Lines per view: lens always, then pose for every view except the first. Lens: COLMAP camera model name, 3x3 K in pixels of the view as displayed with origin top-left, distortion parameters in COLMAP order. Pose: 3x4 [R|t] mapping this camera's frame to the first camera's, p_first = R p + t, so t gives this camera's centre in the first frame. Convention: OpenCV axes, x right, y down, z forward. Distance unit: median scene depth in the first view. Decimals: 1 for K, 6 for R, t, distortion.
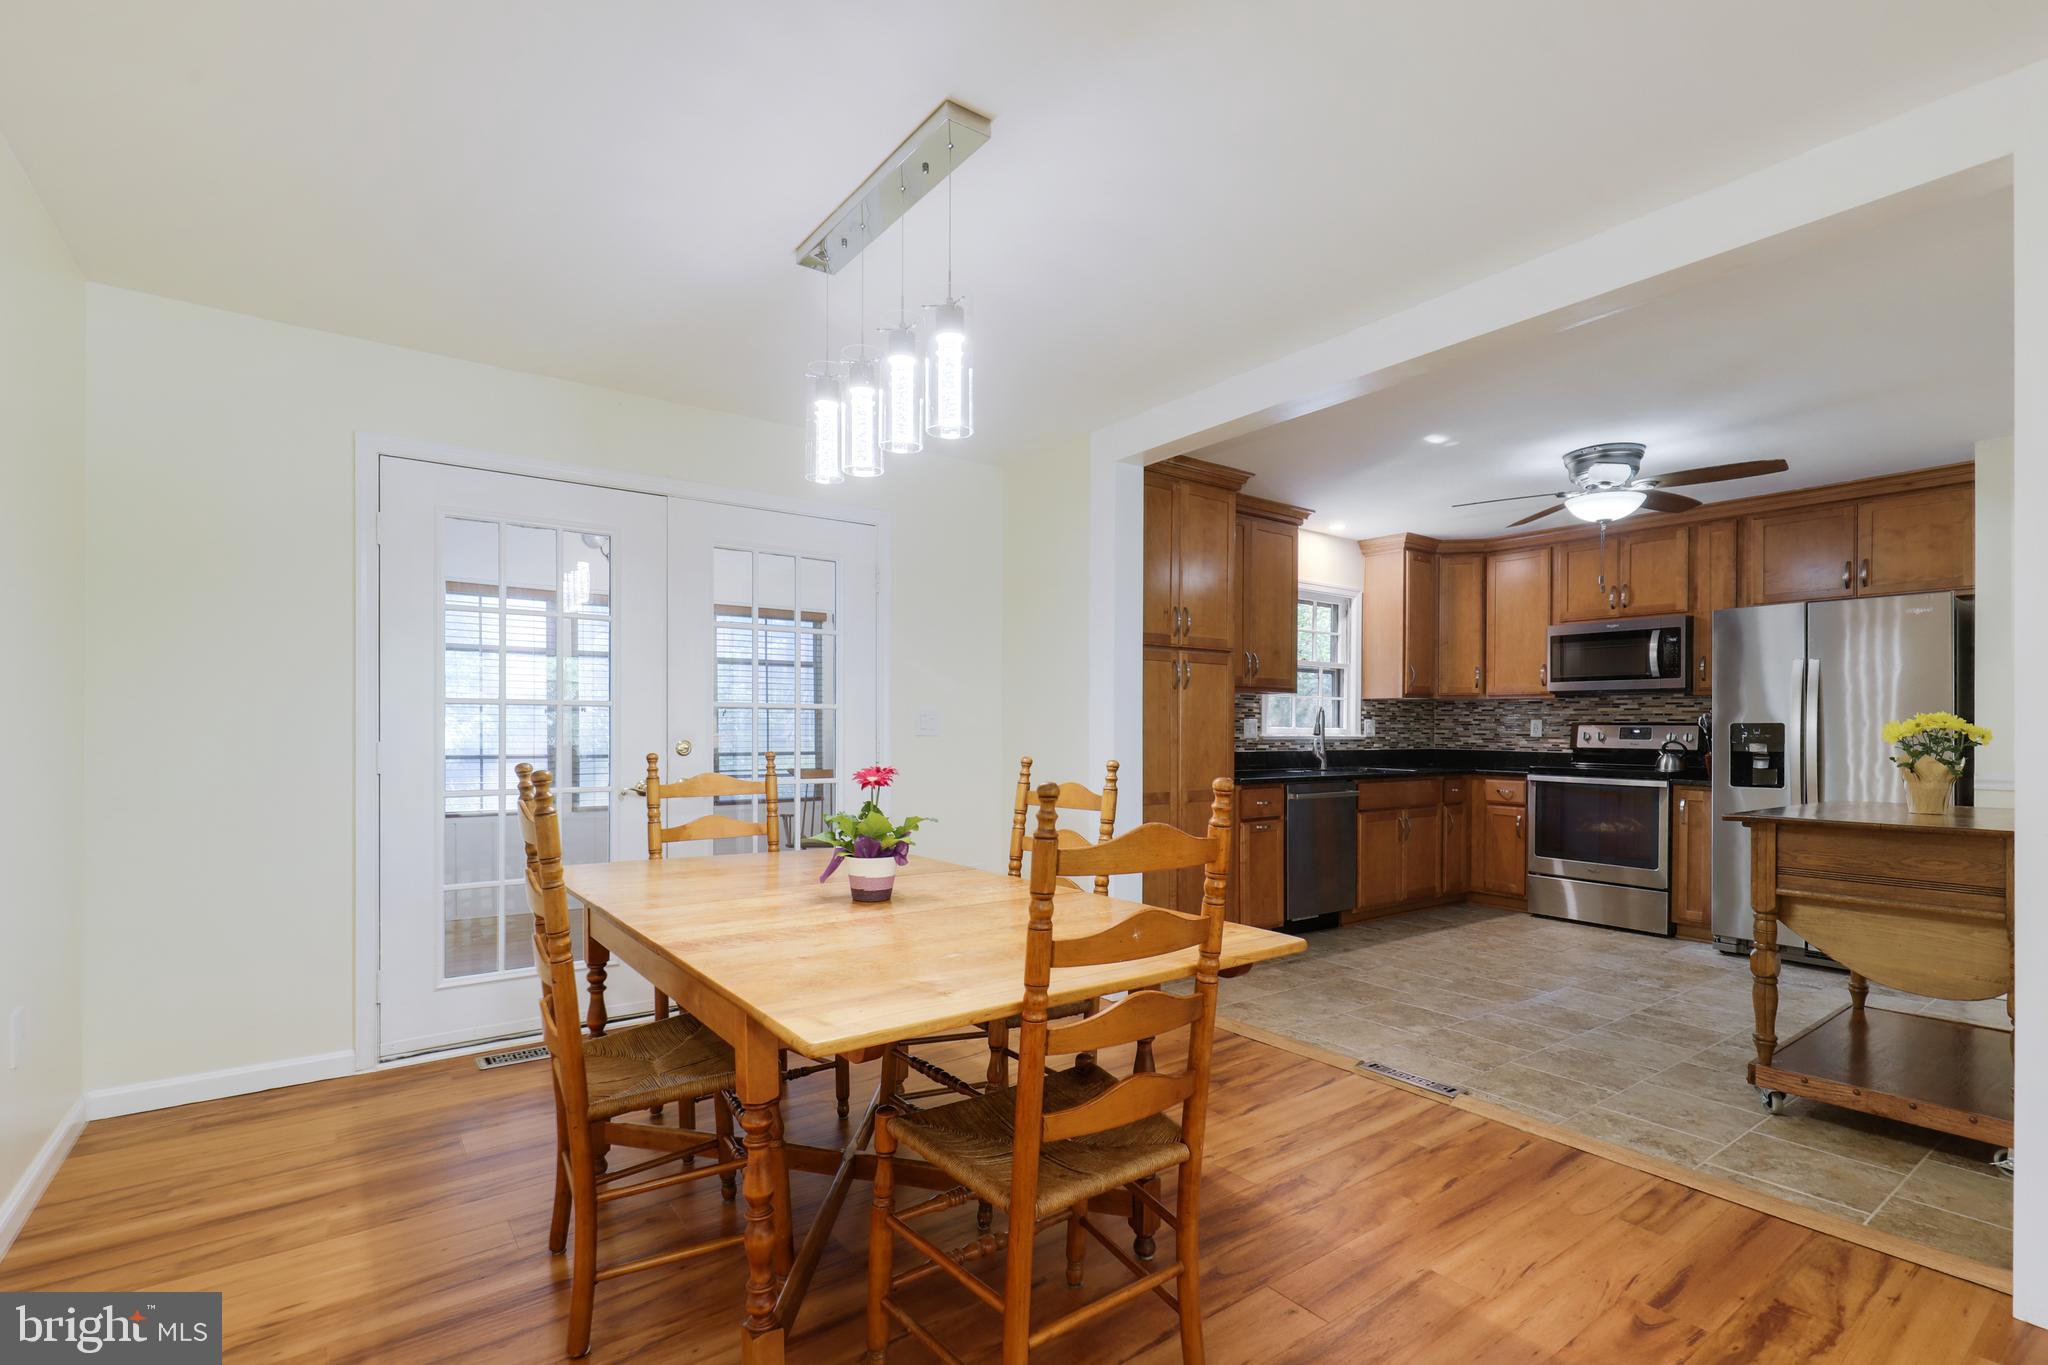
lens RADIAL K [[938.6, 0, 1020.7], [0, 938.6, 724.9], [0, 0, 1]] dist [-0.001977, -0.000440]
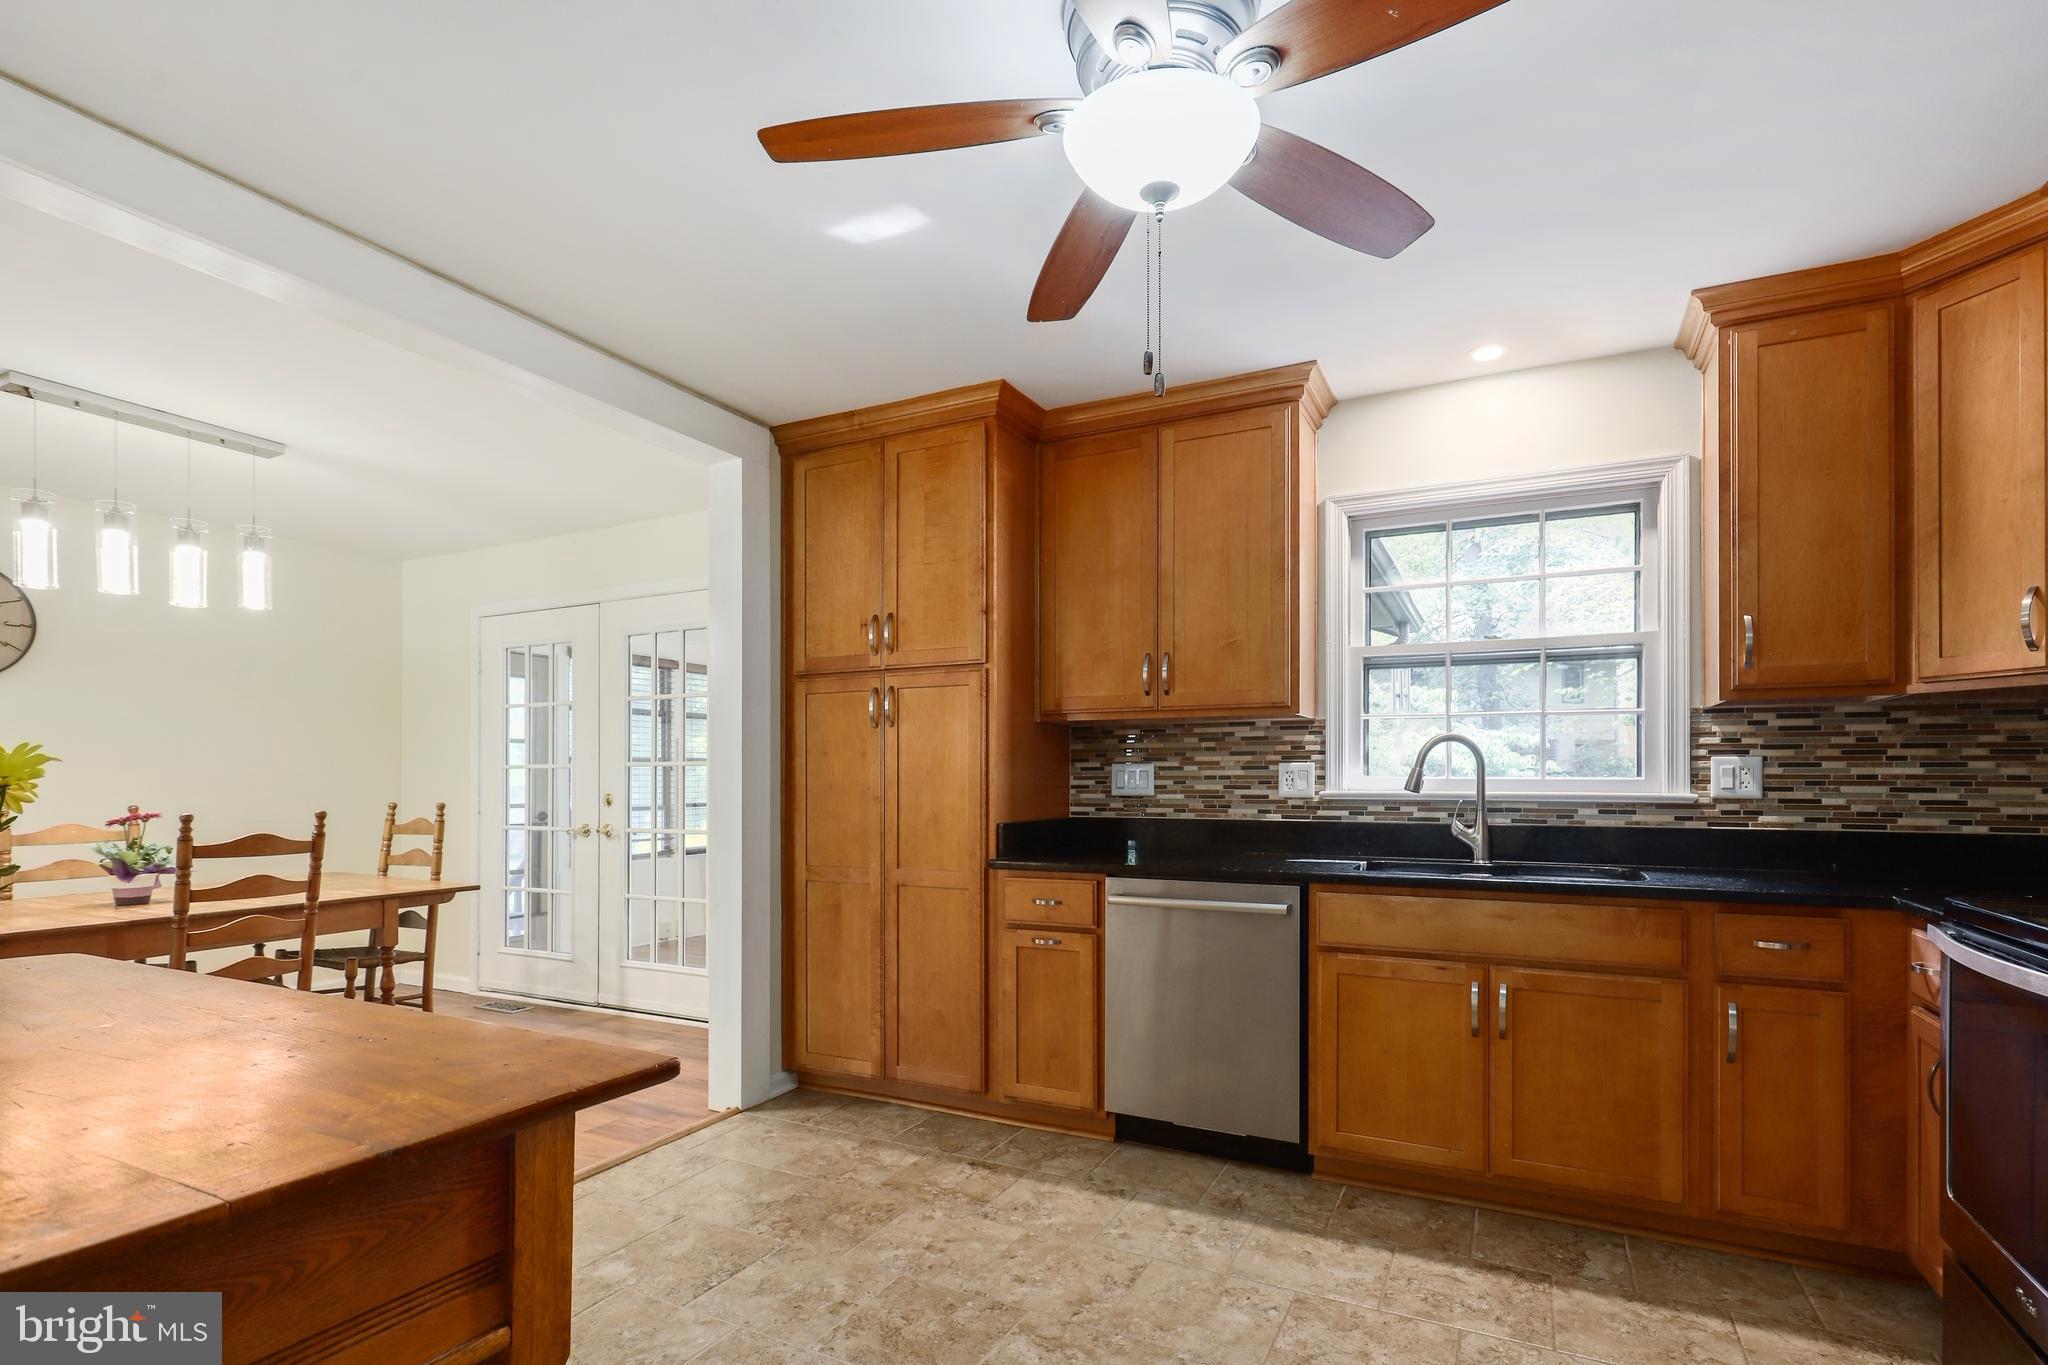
lens RADIAL K [[996.9, 0, 1036.8], [0, 996.9, 770.9], [0, 0, 1]] dist [-0.000874, -0.001511]
pose [[0.451714, -0.014067, -0.892052, 0.756624], [0.005973, 0.999901, -0.012743, 0.005495], [0.892143, 0.000428, 0.451753, 0.634325]]
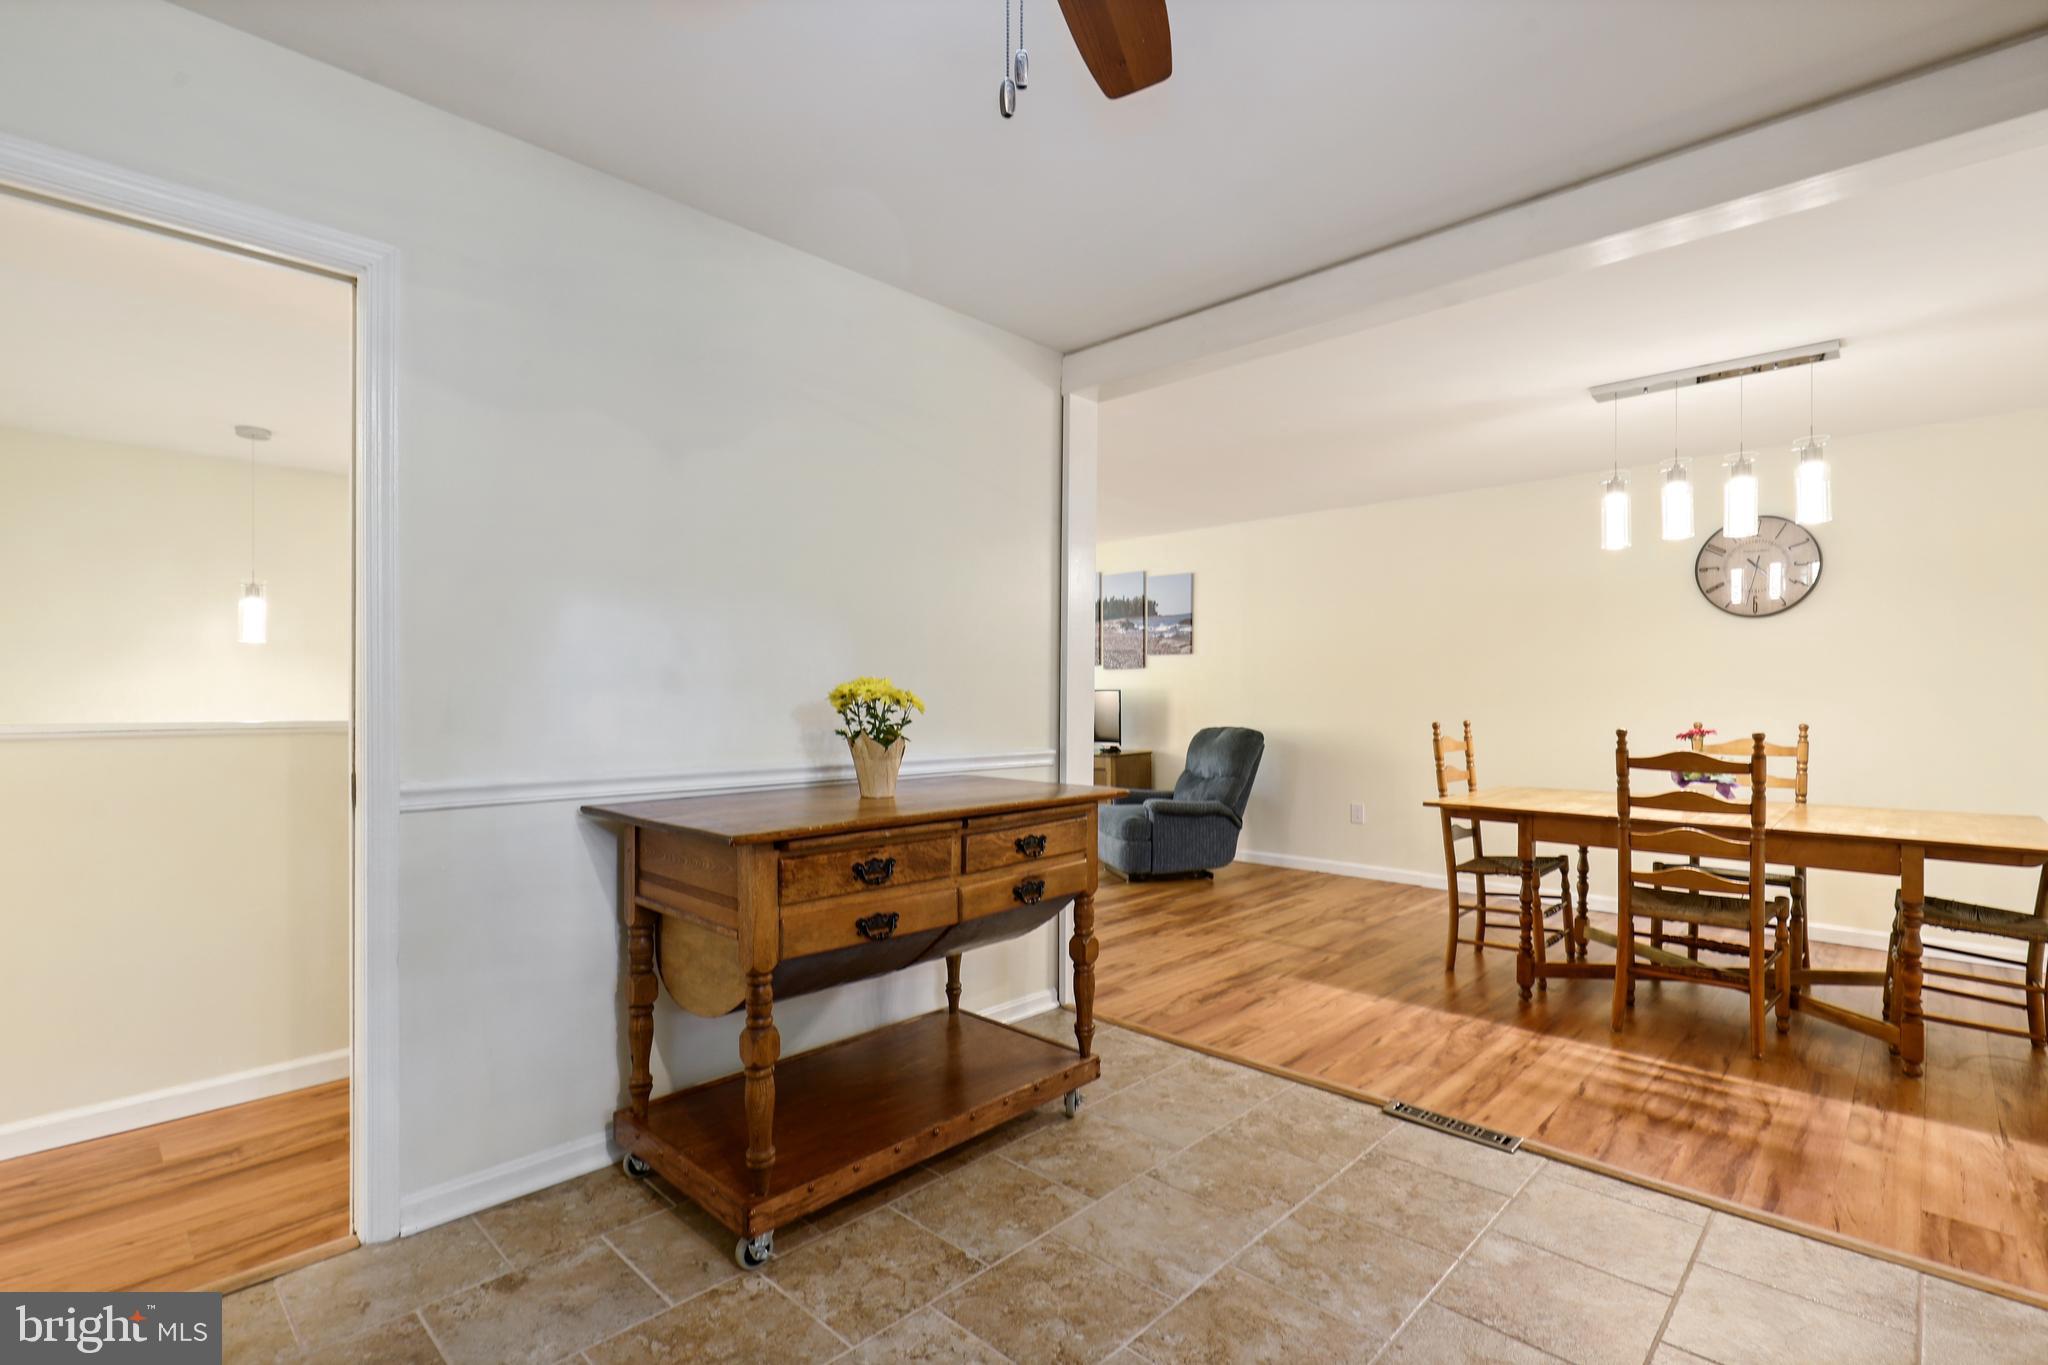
lens RADIAL K [[938.6, 0, 1025.4], [0, 938.6, 697.1], [0, 0, 1]] dist [-0.001977, -0.000440]
pose [[-0.984917, -0.008043, -0.172840, 0.525384], [-0.007085, 0.999956, -0.006161, 0.005587], [0.172882, -0.004844, -0.984931, 0.988578]]
